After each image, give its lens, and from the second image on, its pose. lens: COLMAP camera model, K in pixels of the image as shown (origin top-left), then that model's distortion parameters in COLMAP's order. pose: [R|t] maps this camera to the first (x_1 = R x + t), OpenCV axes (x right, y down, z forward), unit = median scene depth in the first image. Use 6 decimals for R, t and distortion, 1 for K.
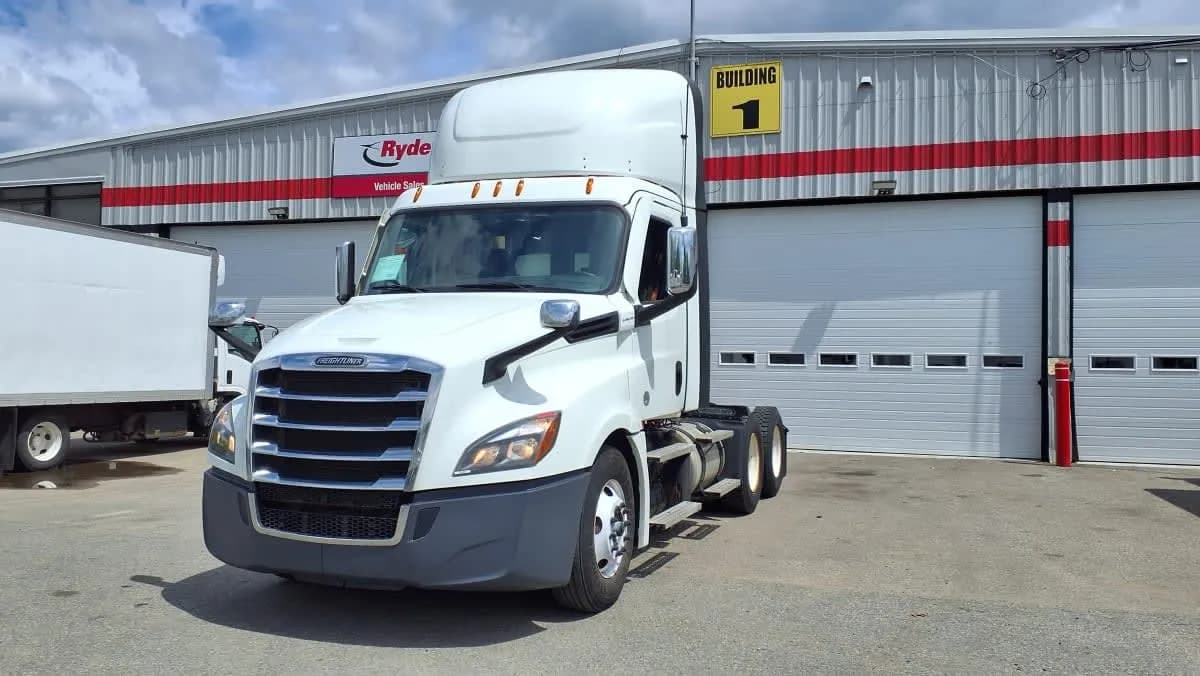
lens RADIAL K [[996.1, 0, 600.0], [0, 996.1, 338.0], [0, 0, 1]] dist [0.004662, 0.000581]
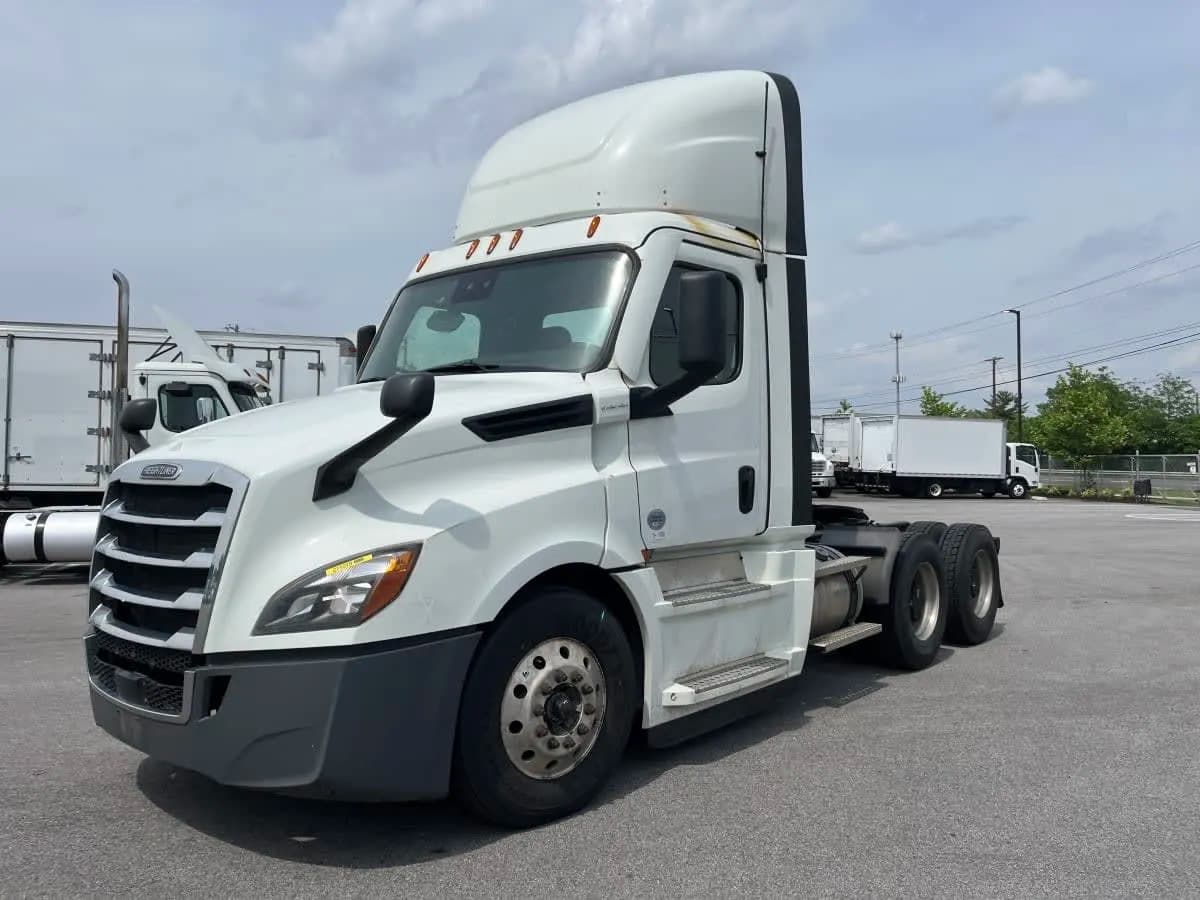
lens RADIAL K [[946.8, 0, 600.0], [0, 946.8, 450.0], [0, 0, 1]] dist [-0.003222, -0.001211]
pose [[0.935798, -0.013609, -0.352274, 0.305029], [0.017359, 0.999821, 0.007489, 0.007940], [0.352109, -0.013124, 0.935867, 0.444958]]
